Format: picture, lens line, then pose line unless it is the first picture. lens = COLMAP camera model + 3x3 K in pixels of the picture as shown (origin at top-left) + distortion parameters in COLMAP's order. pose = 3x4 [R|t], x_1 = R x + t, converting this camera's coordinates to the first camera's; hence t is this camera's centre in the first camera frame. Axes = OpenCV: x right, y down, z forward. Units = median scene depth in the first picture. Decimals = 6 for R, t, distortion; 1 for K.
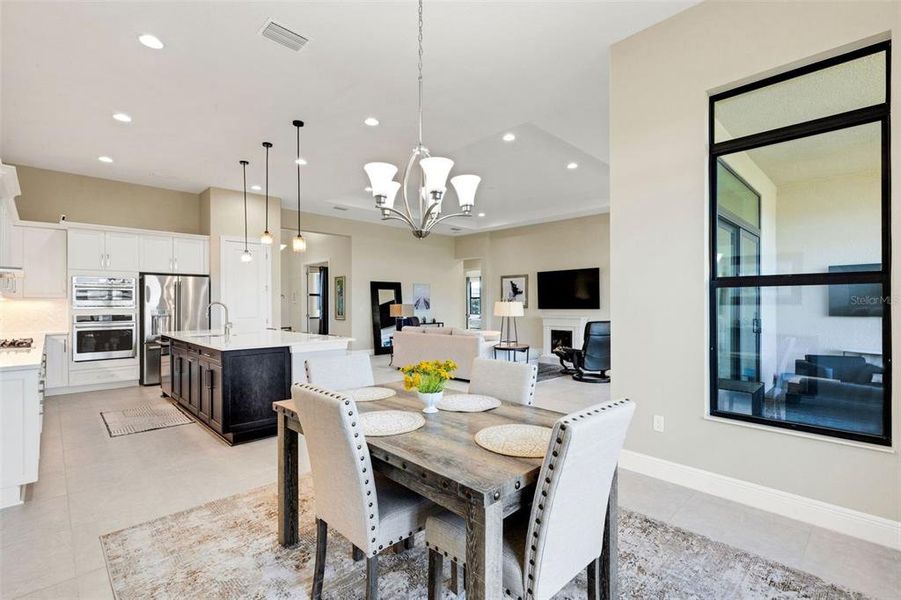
lens RADIAL K [[414.0, 0, 454.0], [0, 414.0, 304.2], [0, 0, 1]] dist [0.000173, 0.000222]
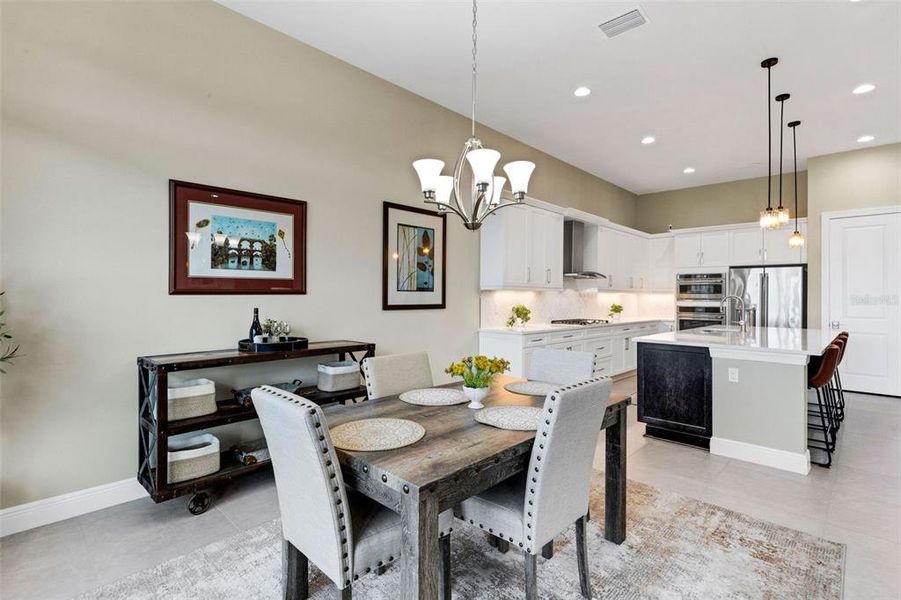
lens RADIAL K [[426.5, 0, 446.4], [0, 426.5, 291.7], [0, 0, 1]] dist [0.001614, 0.000348]
pose [[0.017334, -0.003637, -0.999843, 0.287259], [-0.009839, 0.999944, -0.003808, -0.002844], [0.999801, 0.009903, 0.017297, 0.274448]]
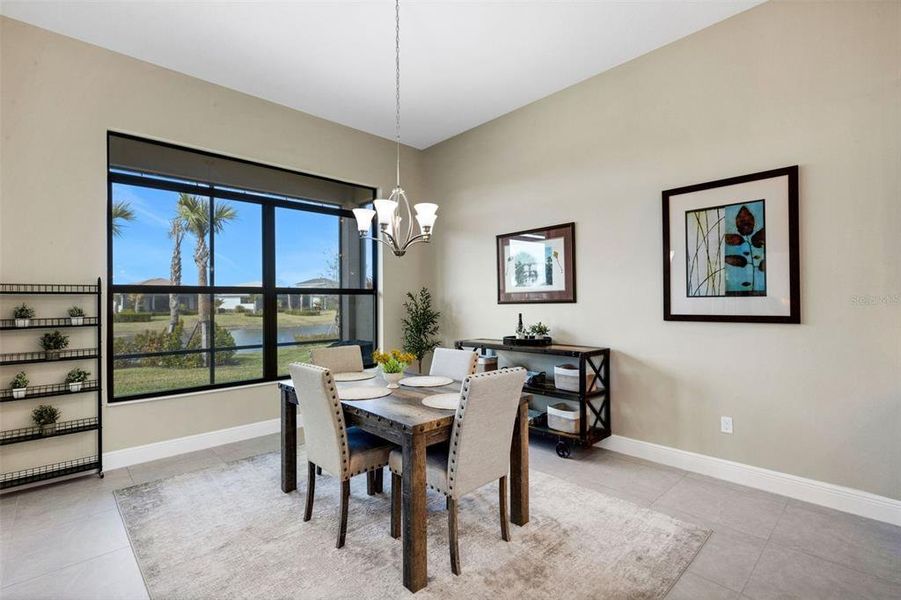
lens RADIAL K [[415.4, 0, 450.5], [0, 415.4, 300.0], [0, 0, 1]] dist [0.004531, -0.001093]
pose [[-0.999719, 0.011979, 0.020468, -0.080747], [0.011836, 0.999905, -0.007116, -0.002072], [-0.020552, -0.006872, -0.999765, 0.703453]]
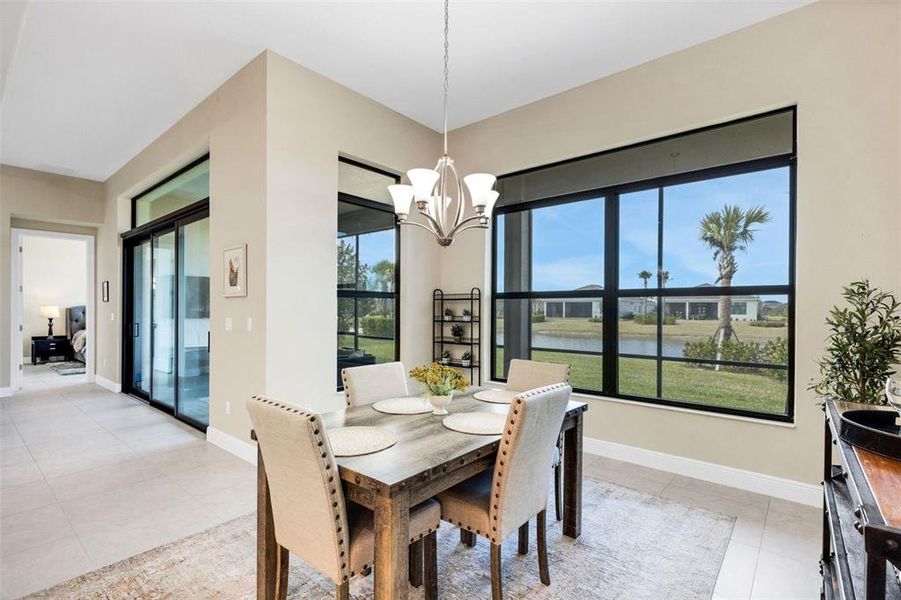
lens RADIAL K [[421.8, 0, 461.8], [0, 421.8, 313.0], [0, 0, 1]] dist [-0.000079, 0.000075]
pose [[-0.106310, -0.004194, 0.994324, -0.340613], [-0.005015, 0.999981, 0.003682, 0.001762], [-0.994320, -0.004595, -0.106329, 0.323105]]
